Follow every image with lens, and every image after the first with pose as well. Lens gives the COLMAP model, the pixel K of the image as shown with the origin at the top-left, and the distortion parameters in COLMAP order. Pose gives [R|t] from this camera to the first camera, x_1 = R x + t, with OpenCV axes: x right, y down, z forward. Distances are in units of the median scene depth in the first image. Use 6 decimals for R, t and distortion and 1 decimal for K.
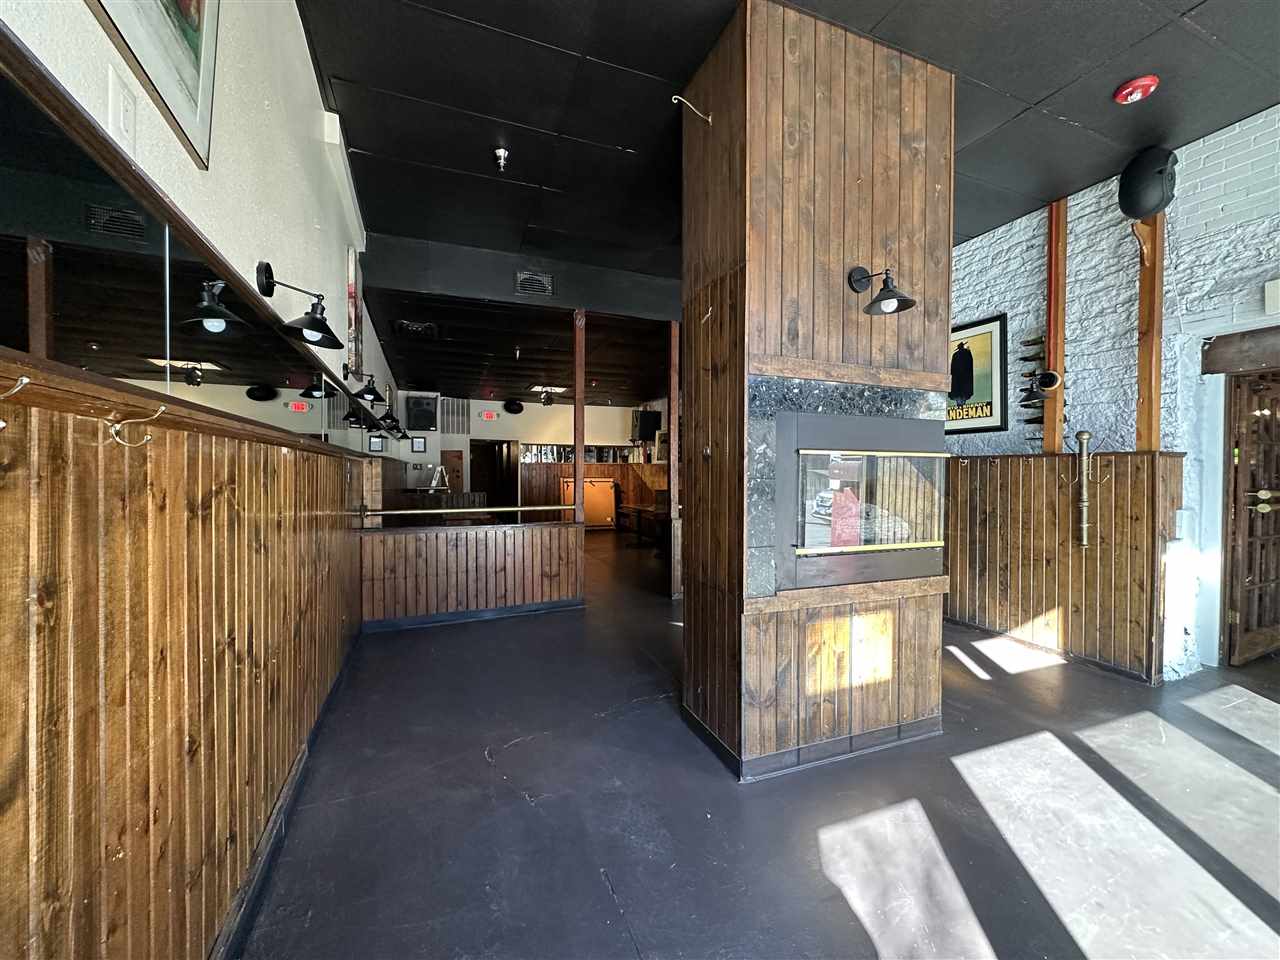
lens RADIAL K [[509.6, 0, 639.8], [0, 509.6, 477.4], [0, 0, 1]] dist [-0.001807, -0.000142]
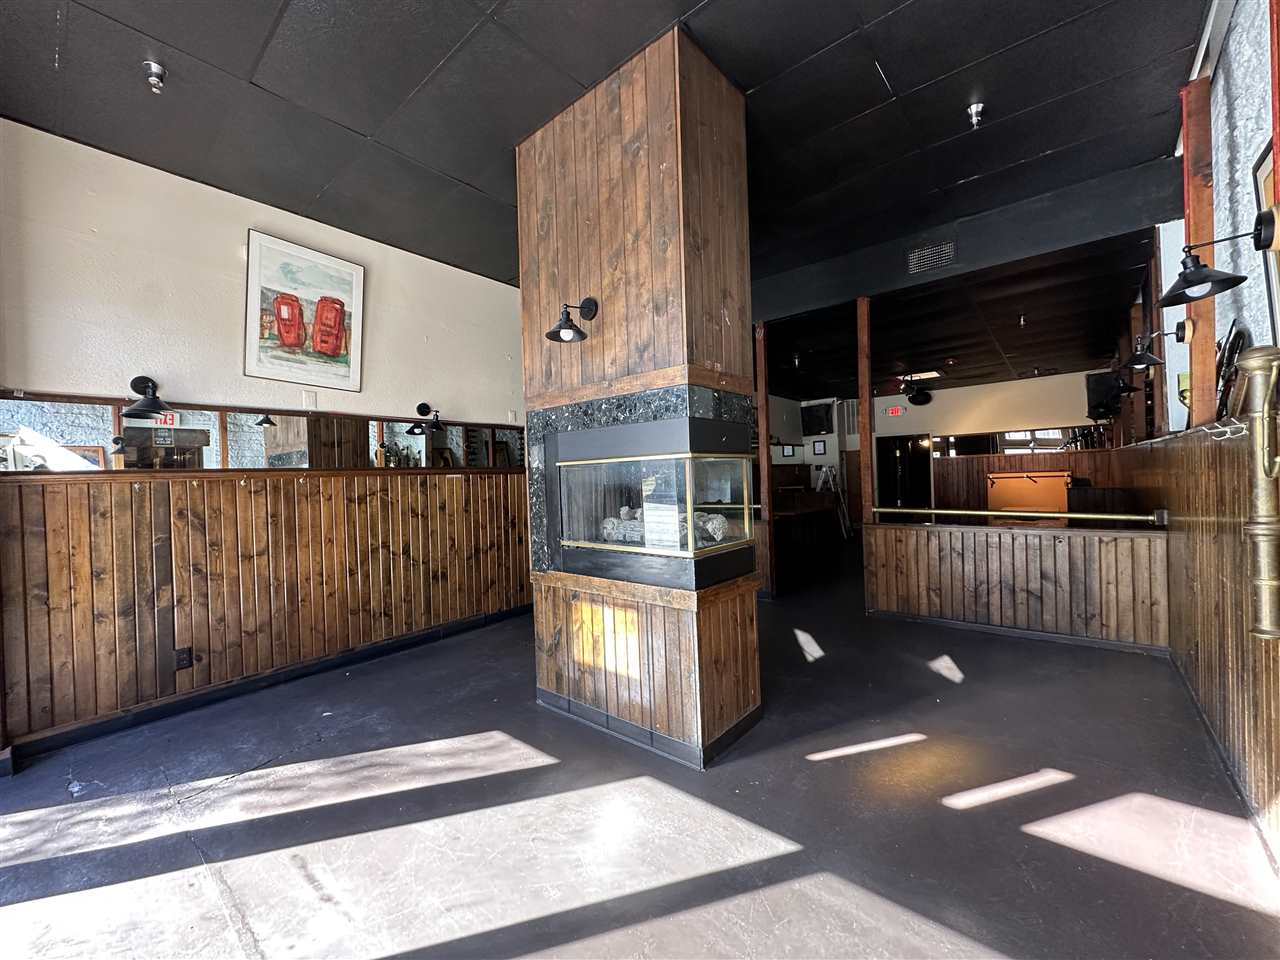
lens RADIAL K [[509.6, 0, 639.8], [0, 509.6, 477.4], [0, 0, 1]] dist [-0.001807, -0.000142]
pose [[0.471089, -0.022836, -0.881790, 0.370569], [0.028113, 0.999546, -0.010866, 0.000673], [0.881638, -0.019671, 0.471517, 0.139644]]
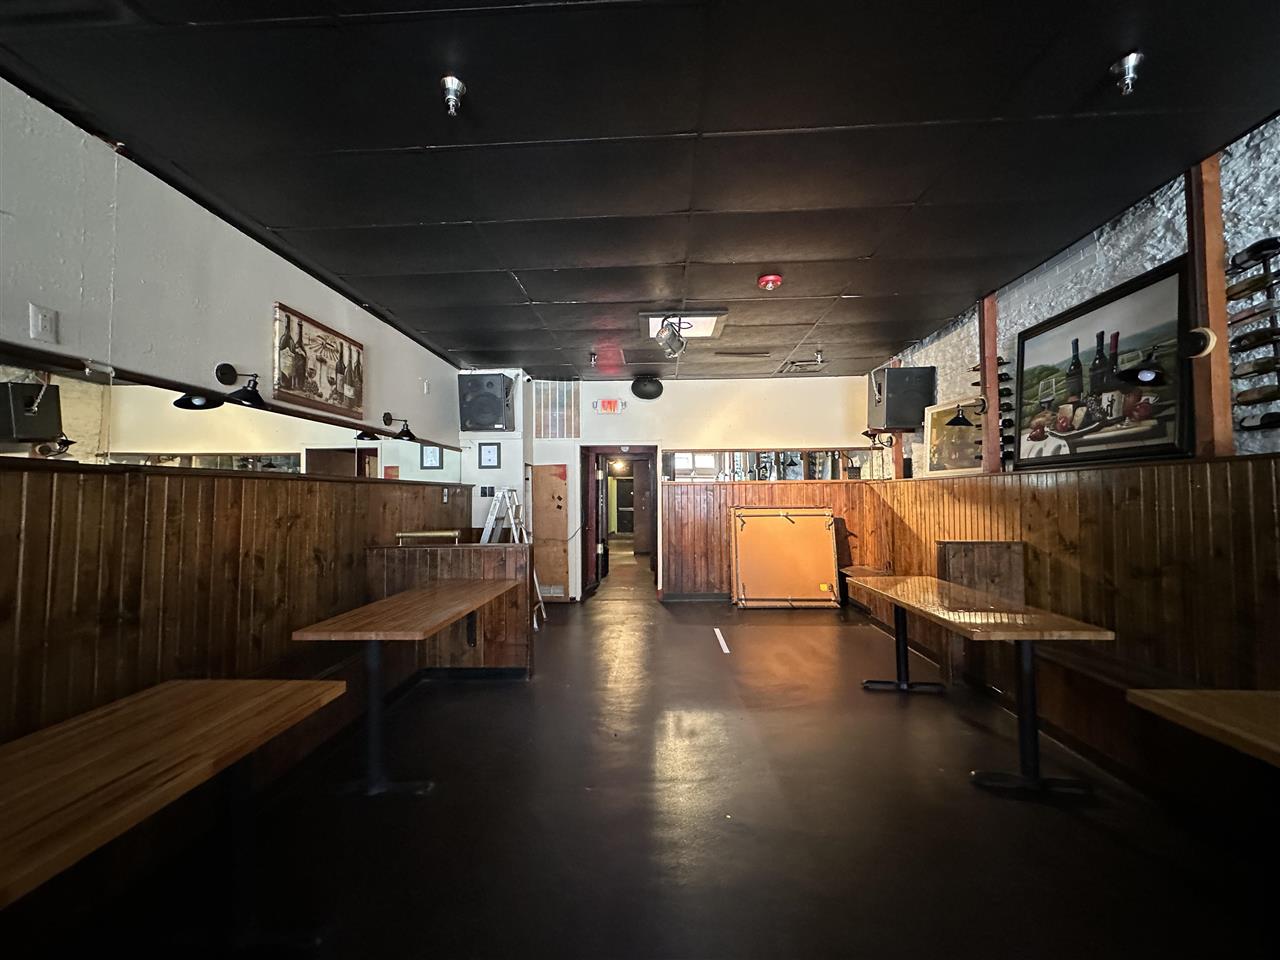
lens RADIAL K [[509.6, 0, 639.8], [0, 509.6, 477.4], [0, 0, 1]] dist [-0.001807, -0.000142]
pose [[0.912778, -0.023912, -0.407755, -0.021556], [0.007495, 0.999097, -0.041810, -0.012056], [0.408386, 0.035107, 0.912134, 0.538723]]
